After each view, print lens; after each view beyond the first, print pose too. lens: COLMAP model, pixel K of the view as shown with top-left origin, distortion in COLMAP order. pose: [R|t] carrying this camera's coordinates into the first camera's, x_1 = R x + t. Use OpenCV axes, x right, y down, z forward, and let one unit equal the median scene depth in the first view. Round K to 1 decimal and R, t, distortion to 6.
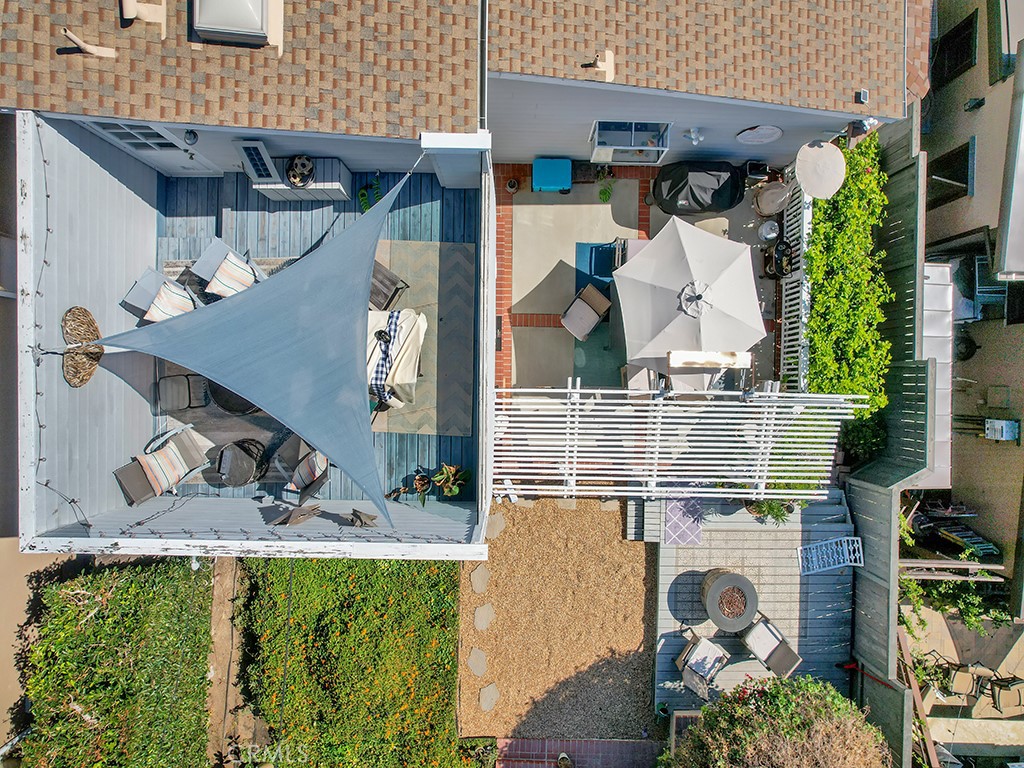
lens RADIAL K [[724.2, 0, 516.7], [0, 724.2, 401.4], [0, 0, 1]] dist [-0.099014, 0.118148]
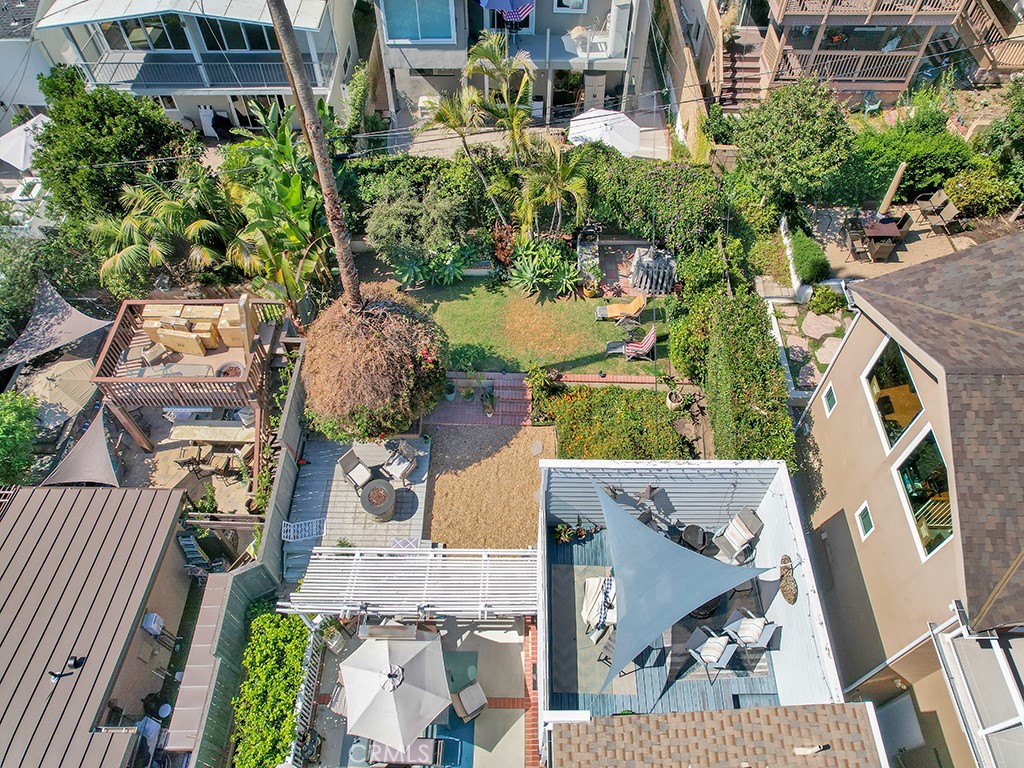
lens RADIAL K [[724.2, 0, 516.7], [0, 724.2, 401.4], [0, 0, 1]] dist [-0.099014, 0.118148]
pose [[-0.999937, -0.001310, -0.011186, 0.023197], [-0.005306, -0.821267, 0.570519, -0.415727], [-0.009934, 0.570542, 0.821208, -0.366607]]
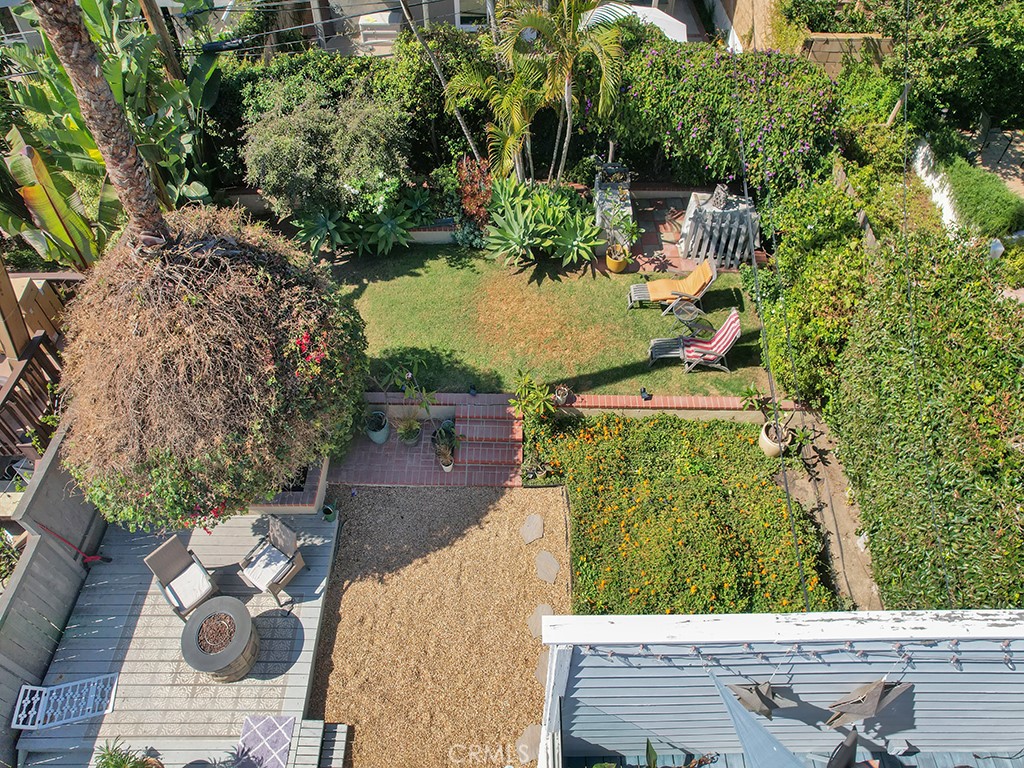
lens RADIAL K [[715.3, 0, 522.0], [0, 715.3, 401.1], [0, 0, 1]] dist [-0.102717, 0.098284]
pose [[-0.999652, 0.005362, -0.025822, -0.005763], [-0.020402, -0.777673, 0.628338, -0.001335], [-0.016712, 0.628646, 0.777512, 0.251666]]
